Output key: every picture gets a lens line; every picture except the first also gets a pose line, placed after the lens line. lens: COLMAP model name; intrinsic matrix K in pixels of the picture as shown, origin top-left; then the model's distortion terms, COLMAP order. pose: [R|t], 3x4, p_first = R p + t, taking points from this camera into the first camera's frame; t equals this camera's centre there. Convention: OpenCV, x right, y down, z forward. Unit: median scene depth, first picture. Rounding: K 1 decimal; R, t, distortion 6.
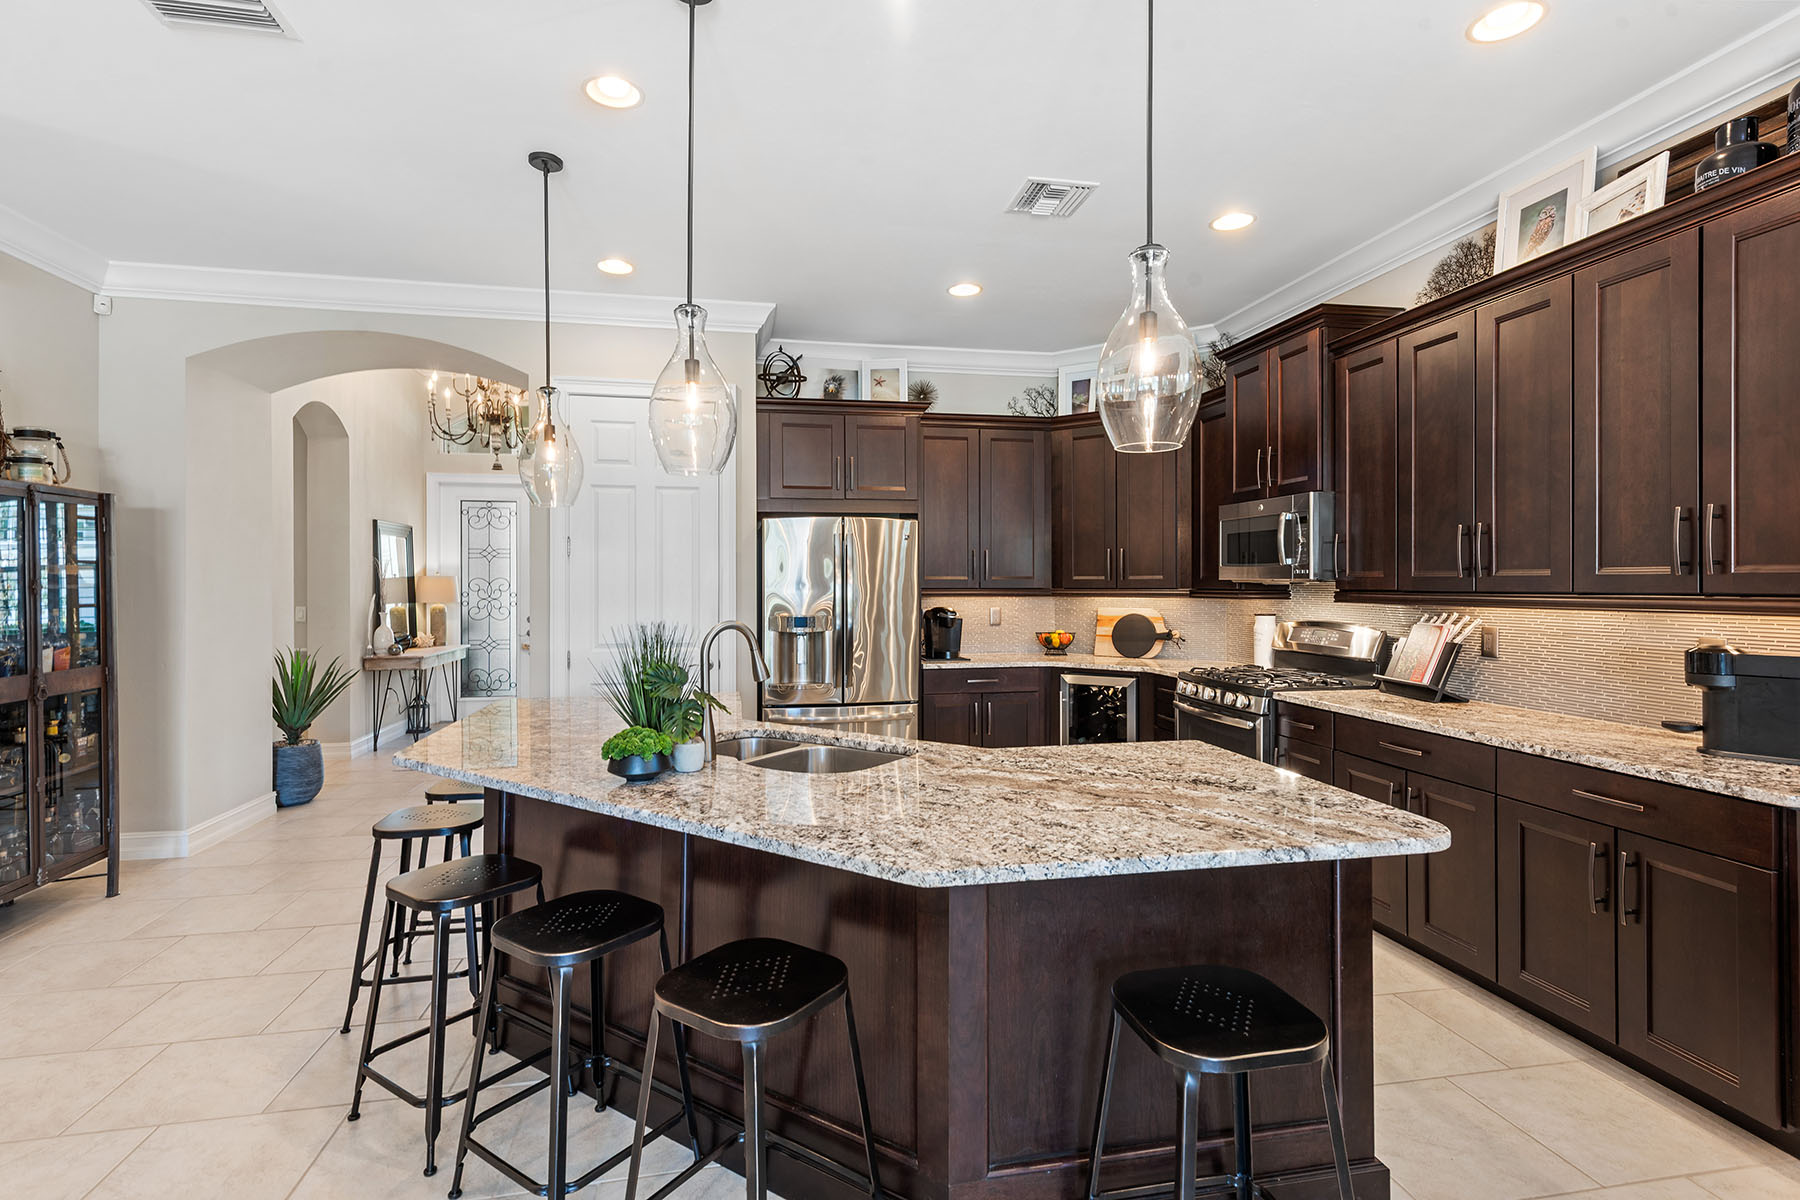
lens RADIAL K [[874.2, 0, 910.4], [0, 874.2, 589.7], [0, 0, 1]] dist [0.025271, -0.000390]
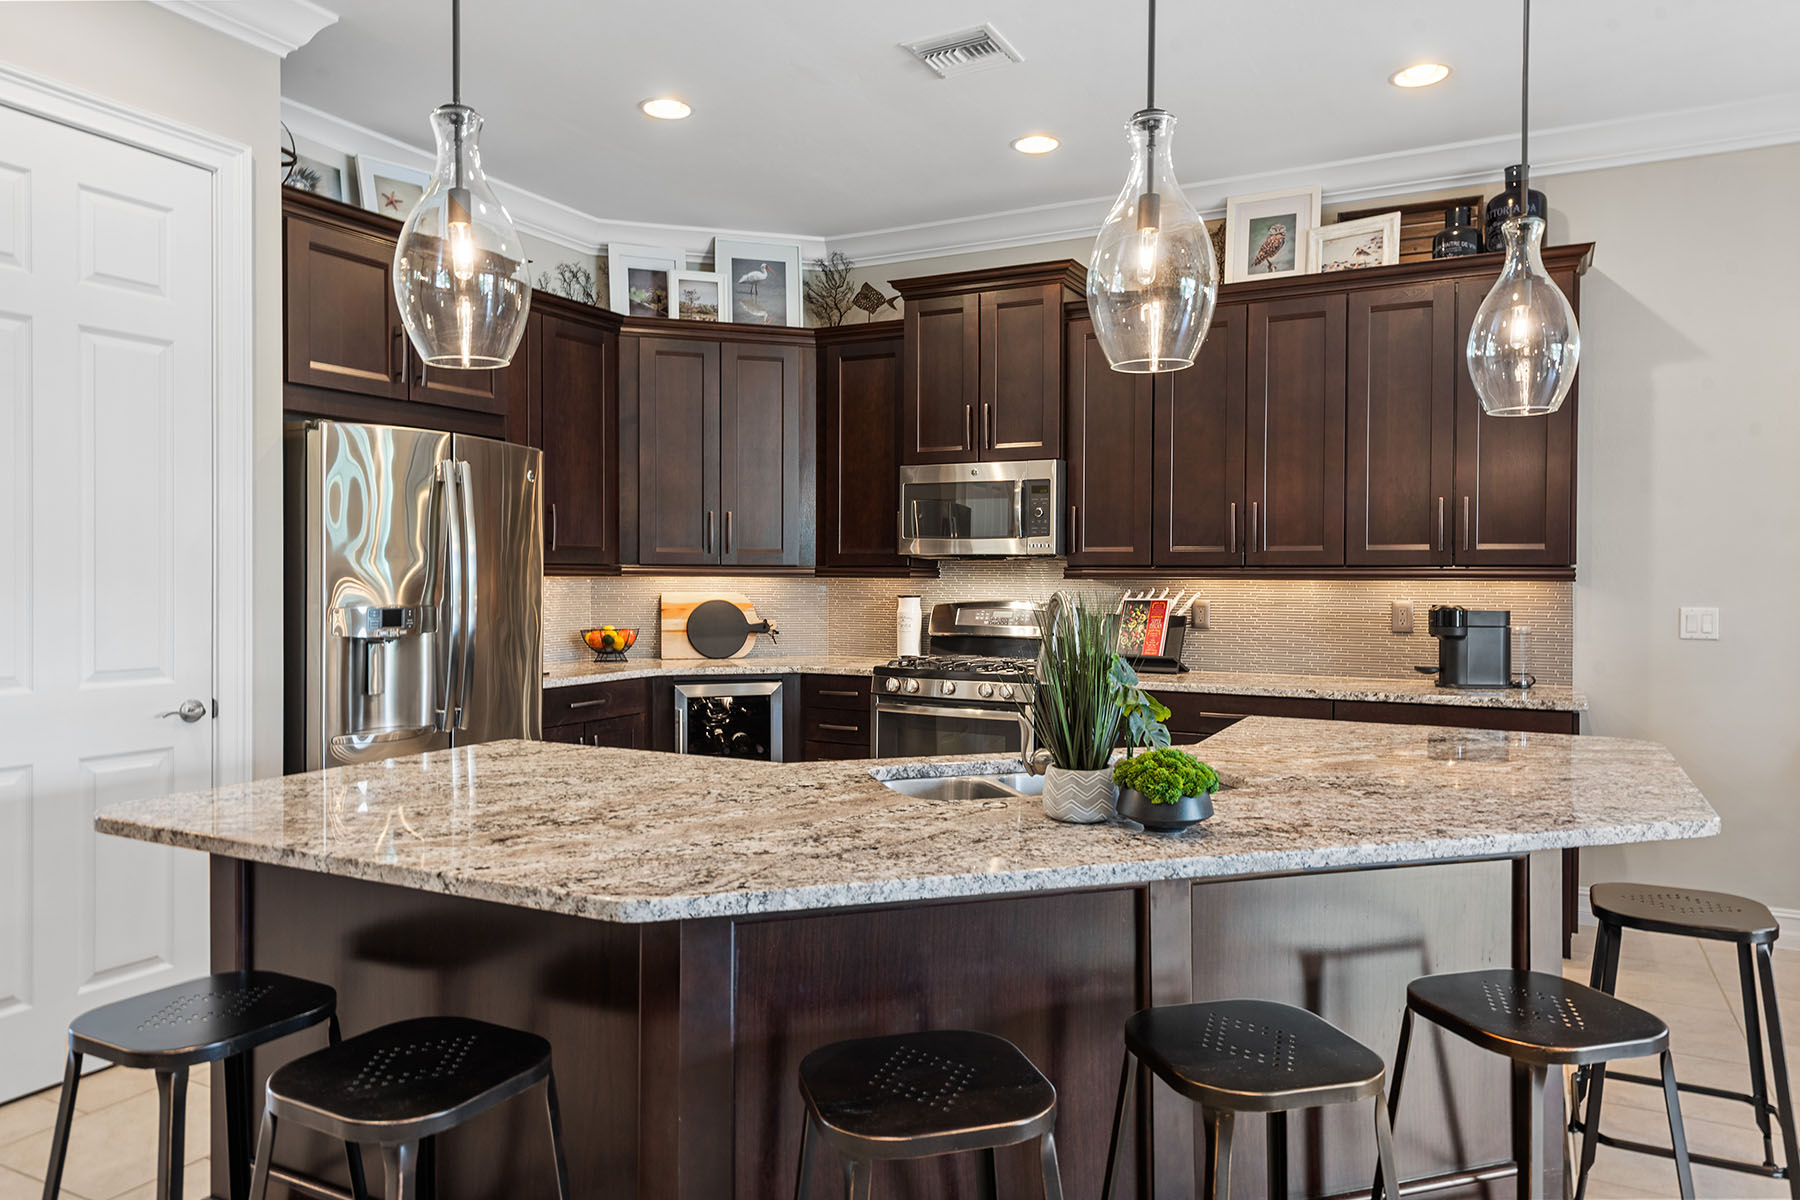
lens RADIAL K [[1207.7, 0, 914.3], [0, 1207.7, 595.1], [0, 0, 1]] dist [0.042055, -0.001499]
pose [[0.623779, -0.010196, 0.781534, -0.517720], [0.001044, 0.999925, 0.012211, 0.013044], [-0.781600, -0.006801, 0.623743, 0.259641]]
